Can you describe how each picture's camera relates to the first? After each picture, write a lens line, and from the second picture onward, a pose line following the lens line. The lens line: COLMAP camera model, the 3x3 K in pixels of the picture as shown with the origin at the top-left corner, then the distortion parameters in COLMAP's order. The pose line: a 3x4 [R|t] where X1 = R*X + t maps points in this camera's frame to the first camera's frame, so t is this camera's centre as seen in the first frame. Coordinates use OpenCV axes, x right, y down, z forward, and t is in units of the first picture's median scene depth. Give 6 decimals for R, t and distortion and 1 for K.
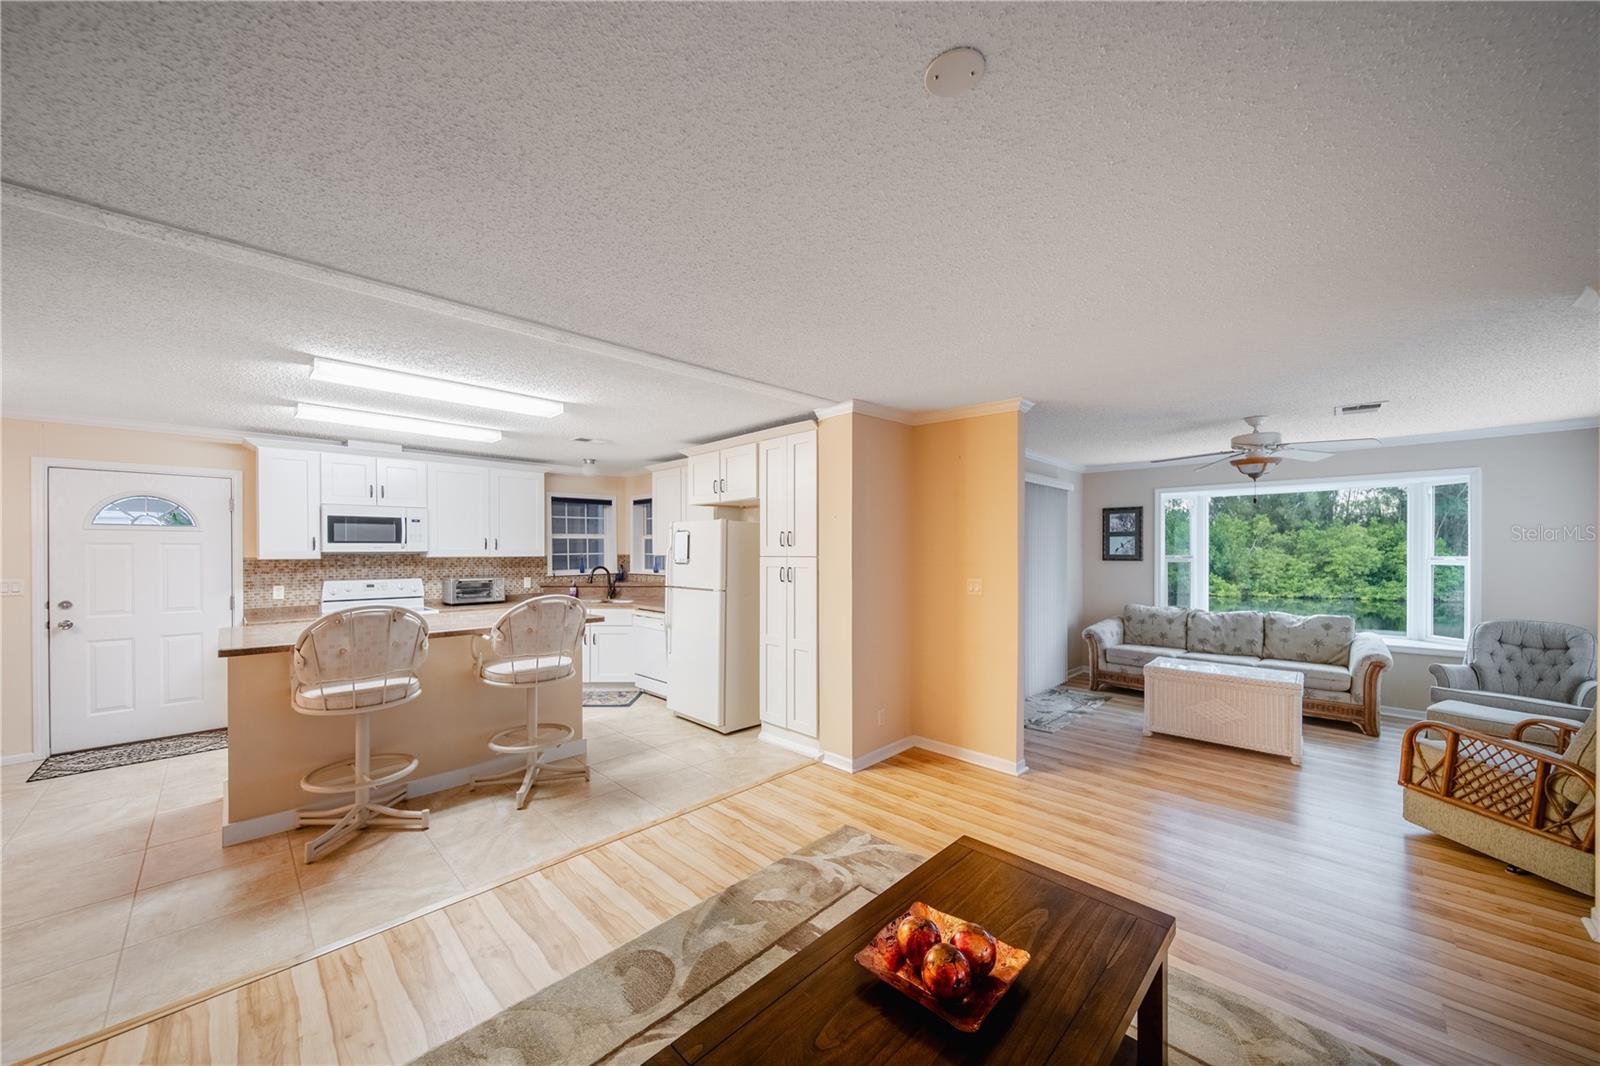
lens RADIAL K [[573.4, 0, 797.4], [0, 573.4, 545.5], [0, 0, 1]] dist [0.001064, -0.000661]
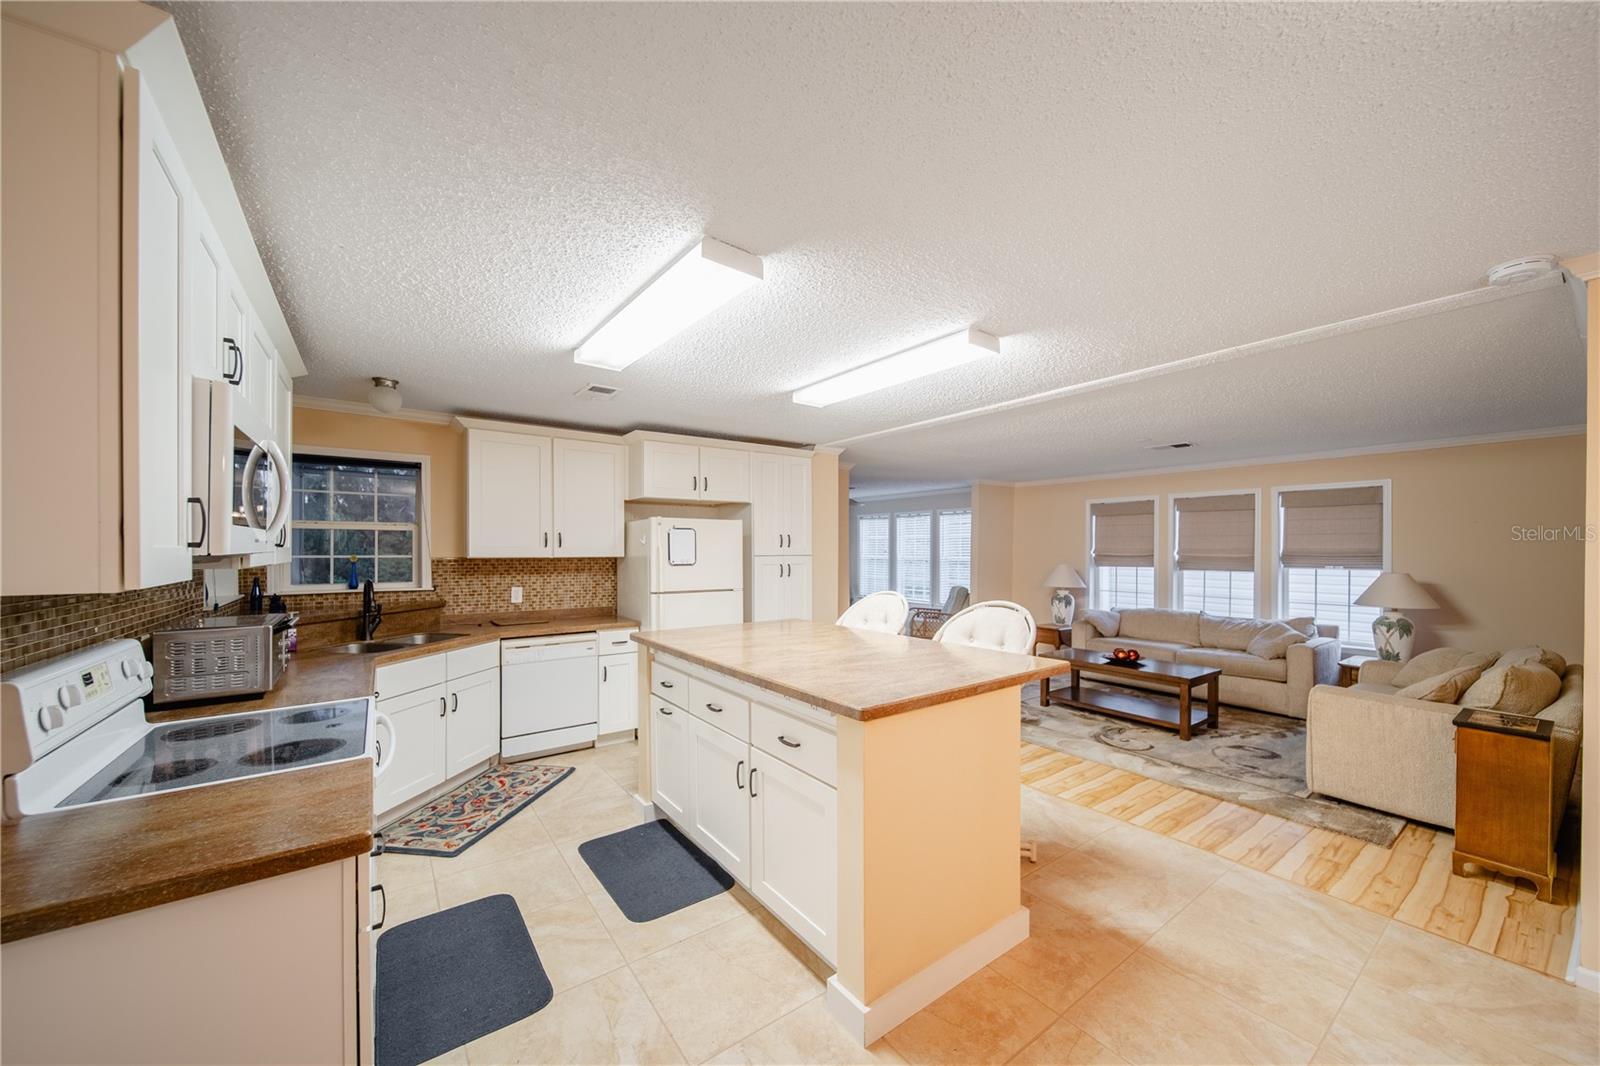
lens RADIAL K [[573.4, 0, 790.5], [0, 573.4, 547.3], [0, 0, 1]] dist [0.001064, -0.000661]
pose [[0.182293, 0.005694, 0.983228, -1.042298], [-0.010118, 0.999941, -0.003915, 0.005582], [-0.983192, -0.009234, 0.182340, 0.671064]]
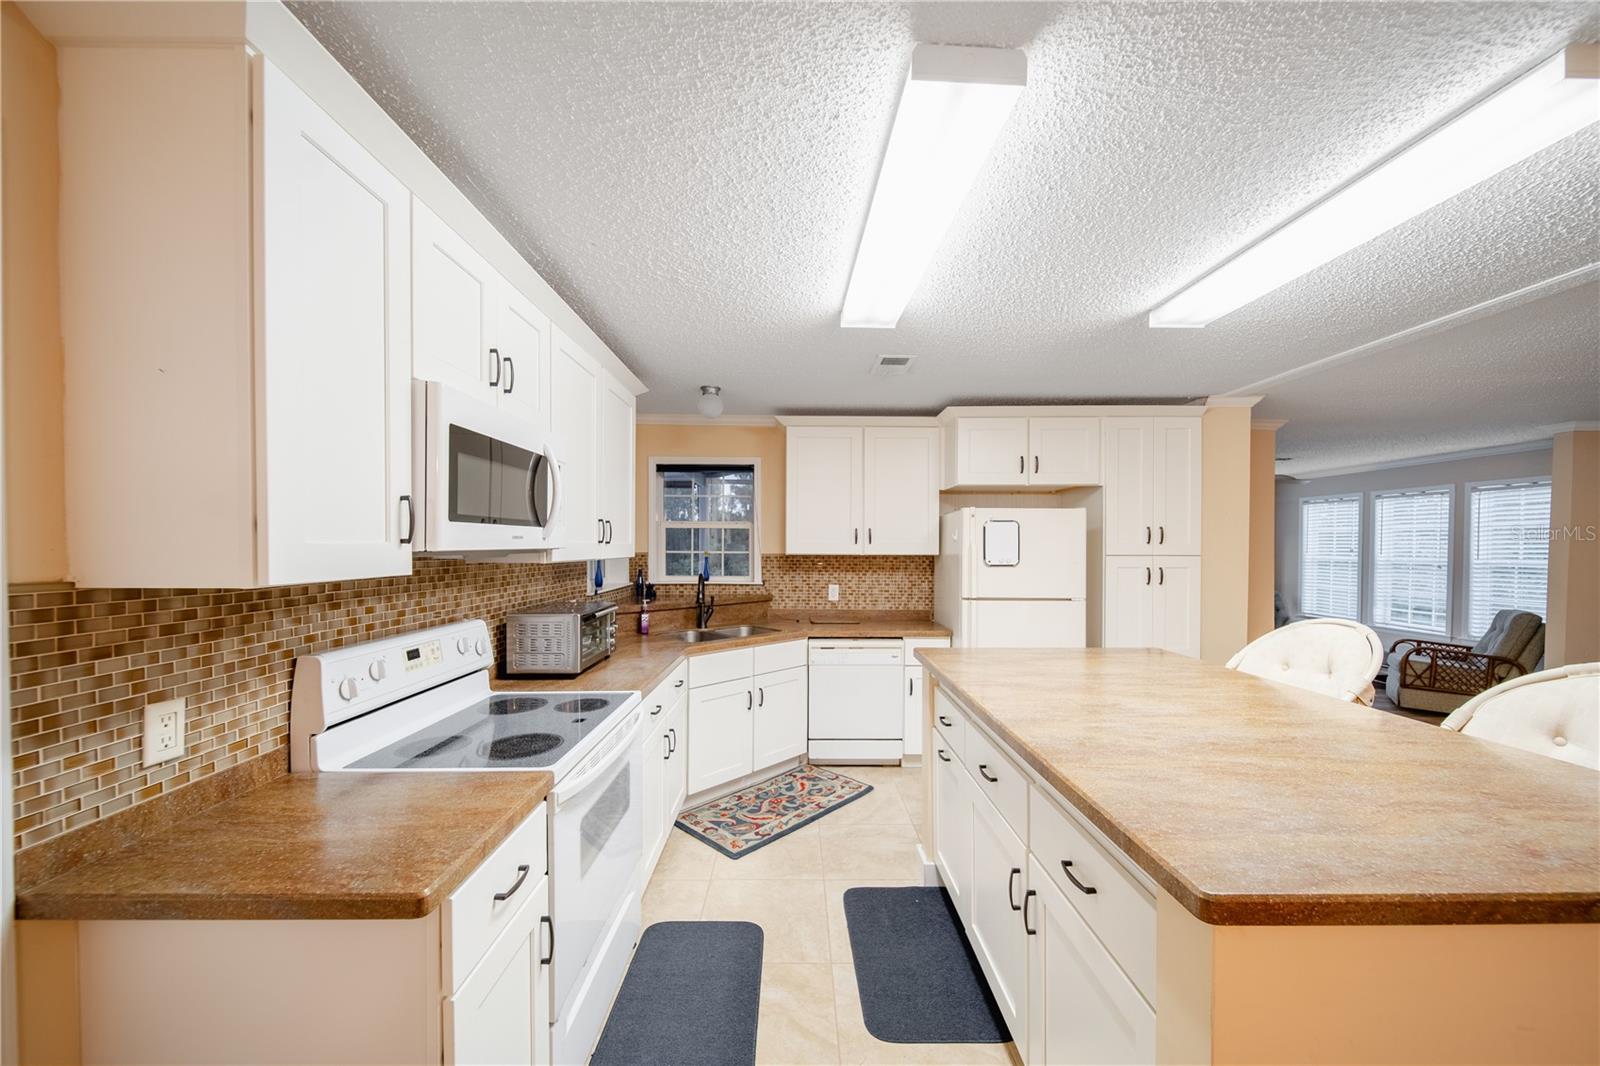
lens RADIAL K [[573.4, 0, 814.4], [0, 573.4, 552.4], [0, 0, 1]] dist [0.001064, -0.000661]
pose [[0.705288, -0.003964, 0.708910, -0.882125], [-0.011487, 0.999789, 0.017020, 0.004620], [-0.708828, -0.020147, 0.705094, 0.657182]]
